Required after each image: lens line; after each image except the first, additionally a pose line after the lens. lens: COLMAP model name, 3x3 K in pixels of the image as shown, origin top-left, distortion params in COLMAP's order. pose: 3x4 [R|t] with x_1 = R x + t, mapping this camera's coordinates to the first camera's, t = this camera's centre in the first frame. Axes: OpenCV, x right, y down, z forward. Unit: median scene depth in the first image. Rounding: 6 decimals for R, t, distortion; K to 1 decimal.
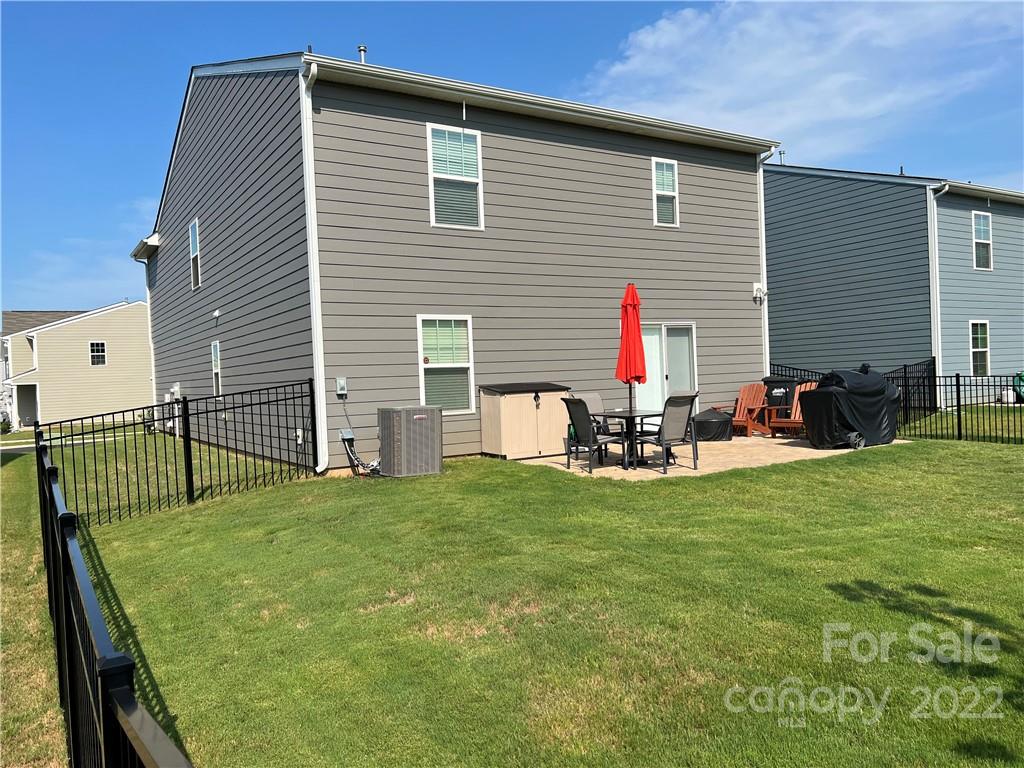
lens RADIAL K [[765.4, 0, 513.2], [0, 765.4, 391.2], [0, 0, 1]] dist [0.048392, 0.000915]
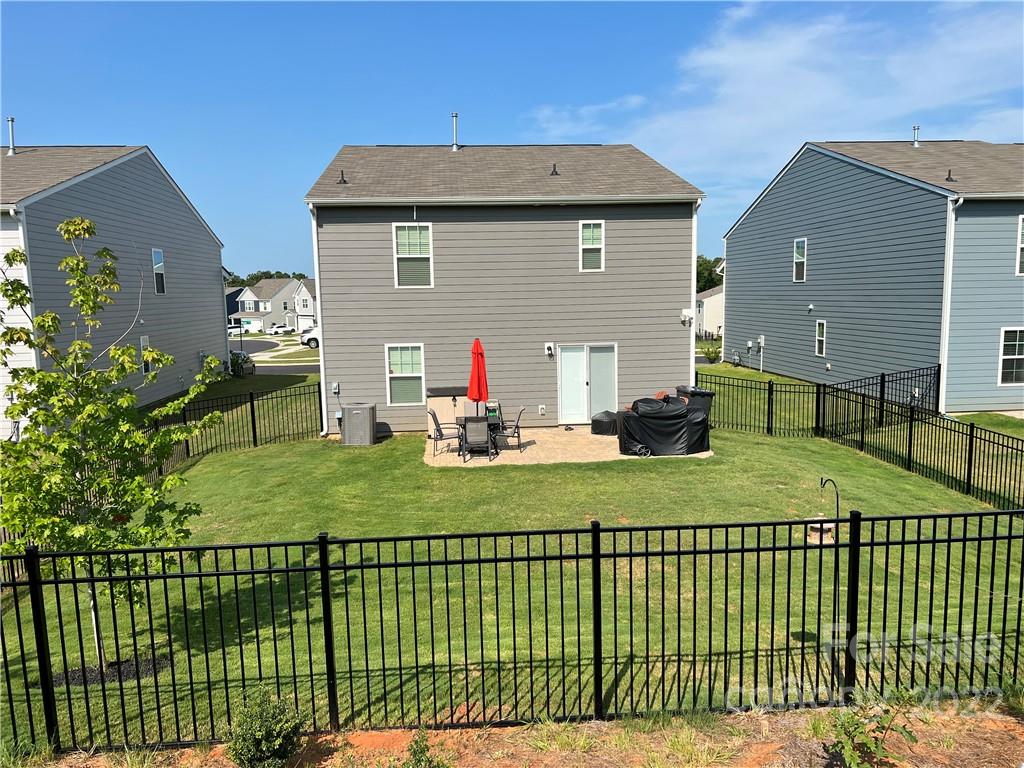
lens RADIAL K [[765.4, 0, 510.9], [0, 765.4, 385.4], [0, 0, 1]] dist [0.048392, 0.000915]
pose [[0.890087, 0.078282, -0.449018, 0.805662], [-0.025368, 0.992122, 0.122679, -0.208249], [0.455085, -0.097804, 0.885061, -0.305972]]
